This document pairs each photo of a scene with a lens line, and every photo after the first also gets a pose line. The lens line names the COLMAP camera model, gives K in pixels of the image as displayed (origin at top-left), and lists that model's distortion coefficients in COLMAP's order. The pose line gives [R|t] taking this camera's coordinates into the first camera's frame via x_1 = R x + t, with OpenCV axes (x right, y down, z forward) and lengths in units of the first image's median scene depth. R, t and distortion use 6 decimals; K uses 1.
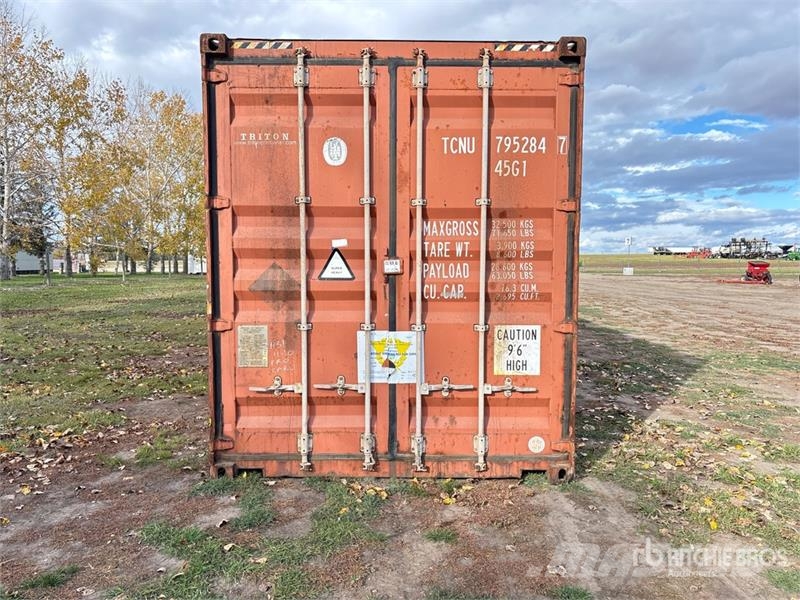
lens RADIAL K [[610.5, 0, 400.0], [0, 610.5, 300.0], [0, 0, 1]] dist [0.085293, -0.084293]
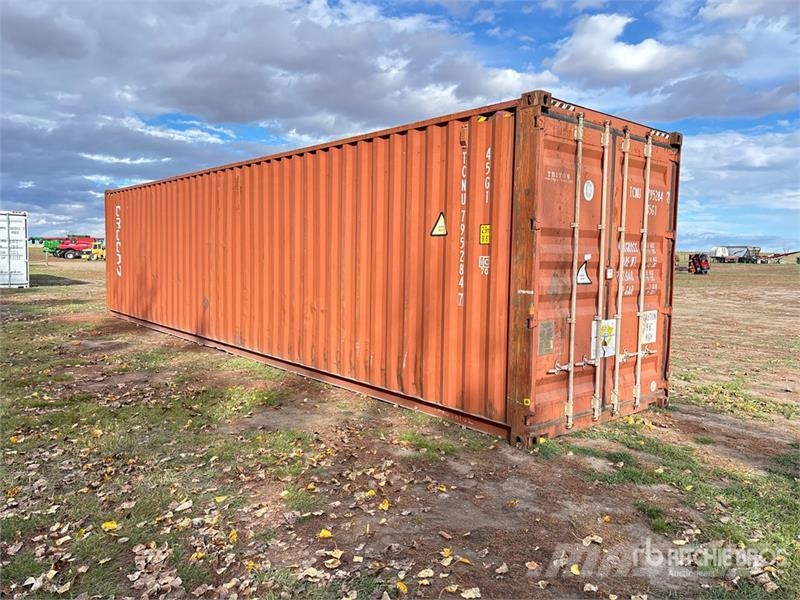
lens RADIAL K [[590.0, 0, 428.5], [0, 590.0, 298.9], [0, 0, 1]] dist [0.079950, -0.068625]
pose [[0.752210, -0.038314, 0.657809, -1.226897], [0.032313, 0.999252, 0.021252, -0.039821], [-0.658131, 0.005270, 0.752885, 0.235585]]
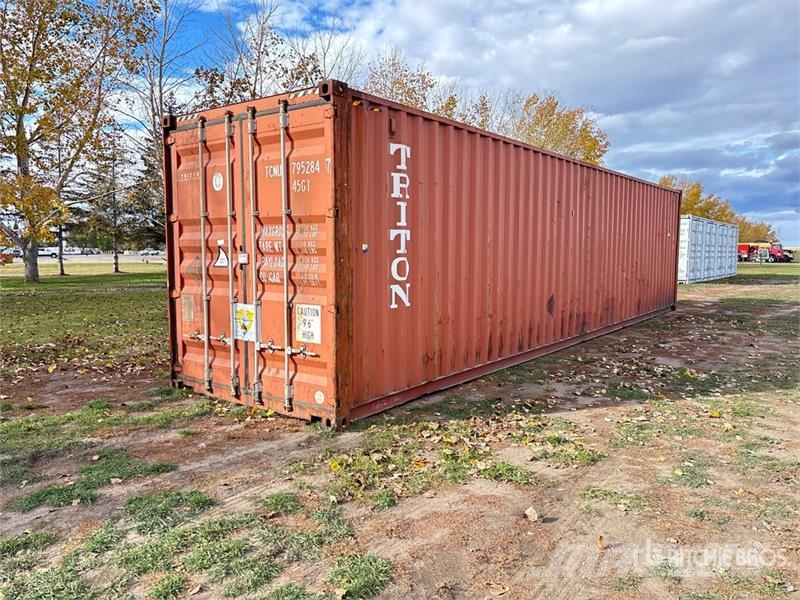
lens RADIAL K [[610.5, 0, 400.0], [0, 610.5, 300.0], [0, 0, 1]] dist [0.085293, -0.084293]
pose [[0.788366, 0.050814, -0.613105, 1.158126], [-0.040667, 0.998708, 0.030480, -0.016777], [0.613861, 0.000904, 0.789413, 0.086160]]
